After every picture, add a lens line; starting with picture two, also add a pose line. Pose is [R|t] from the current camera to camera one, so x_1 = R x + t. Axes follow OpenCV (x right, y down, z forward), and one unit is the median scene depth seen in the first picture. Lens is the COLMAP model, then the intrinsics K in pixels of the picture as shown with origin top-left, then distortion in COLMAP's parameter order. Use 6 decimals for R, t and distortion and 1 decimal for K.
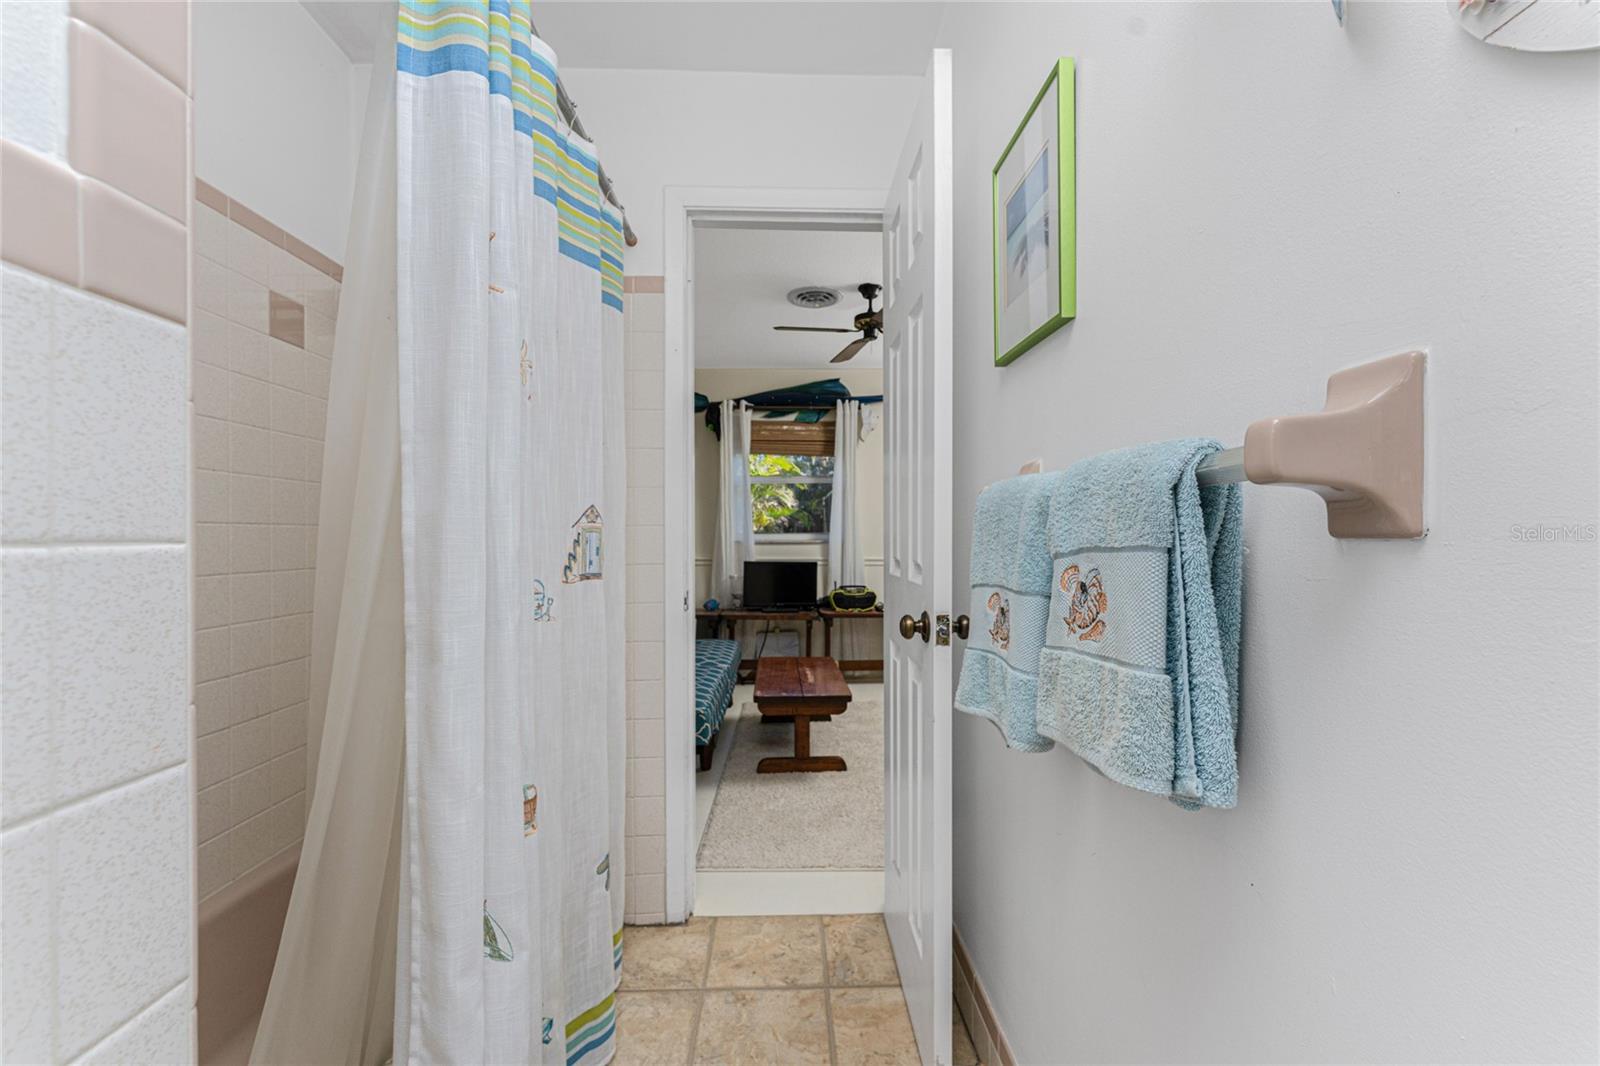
lens RADIAL K [[632.9, 0, 811.9], [0, 632.9, 527.0], [0, 0, 1]] dist [0.000279, 0.000050]
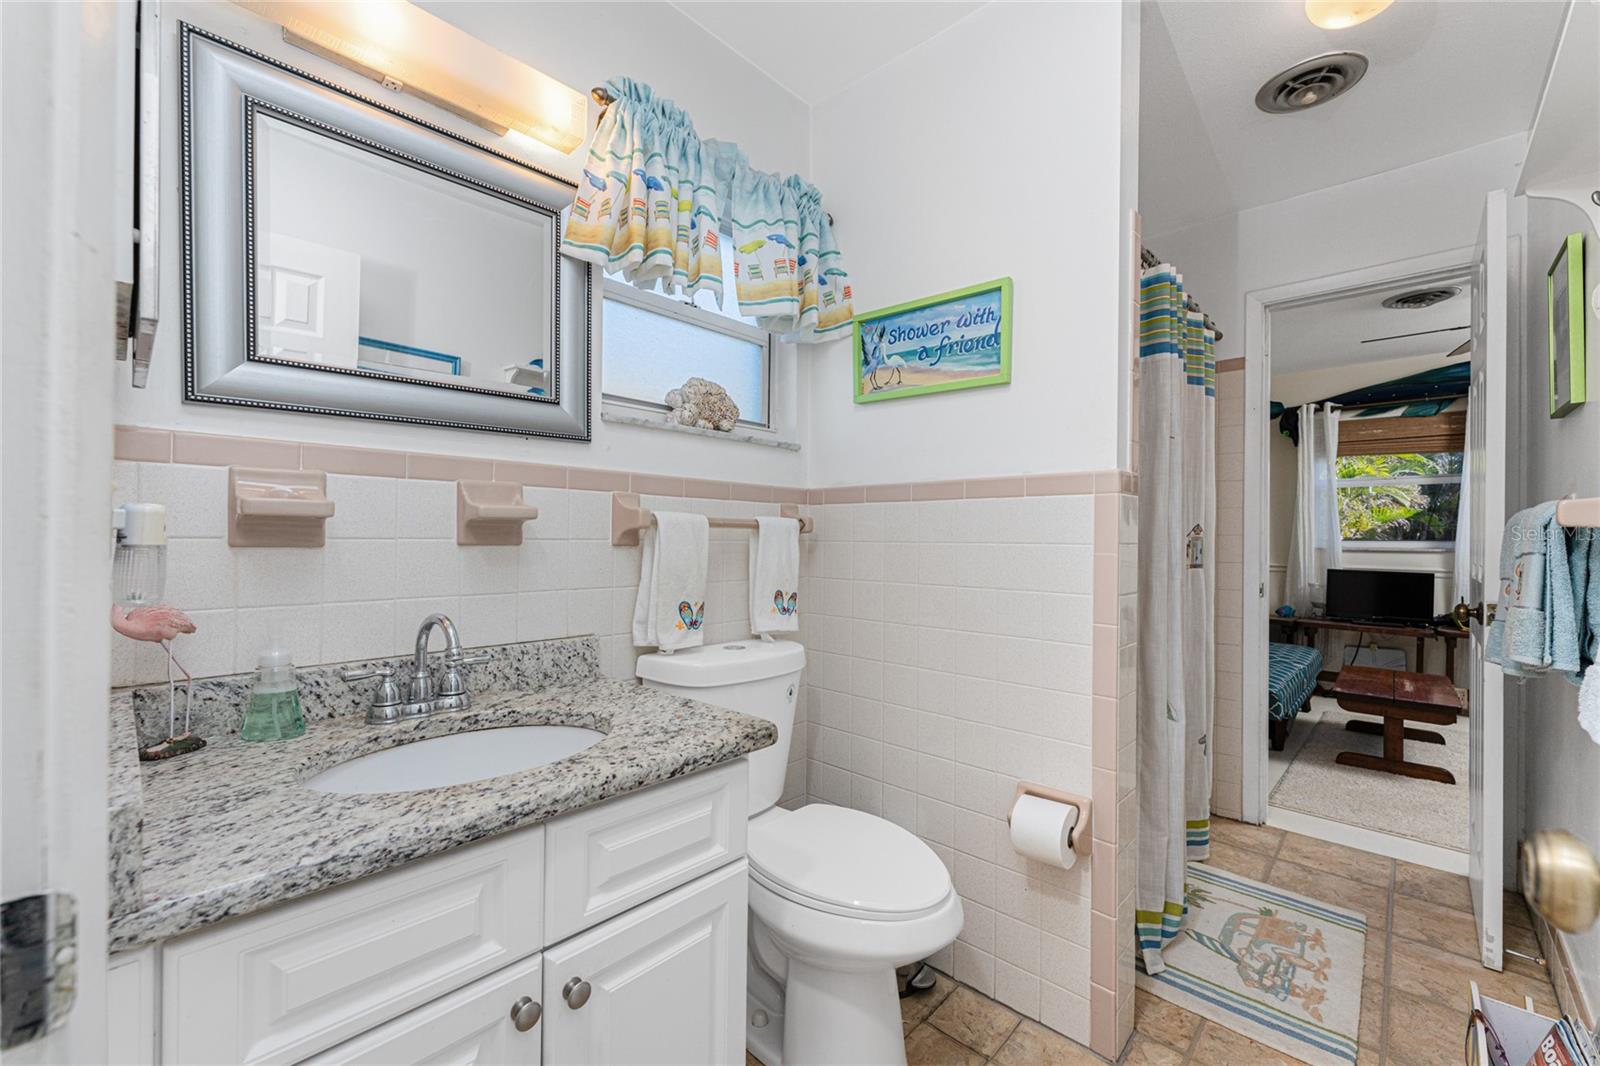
lens RADIAL K [[646.1, 0, 784.4], [0, 646.1, 536.5], [0, 0, 1]] dist [-0.006895, 0.000120]
pose [[0.681453, 0.006628, -0.731832, 0.046757], [0.000334, 0.999956, 0.009368, -0.005350], [0.731862, -0.006628, 0.681421, -0.285004]]
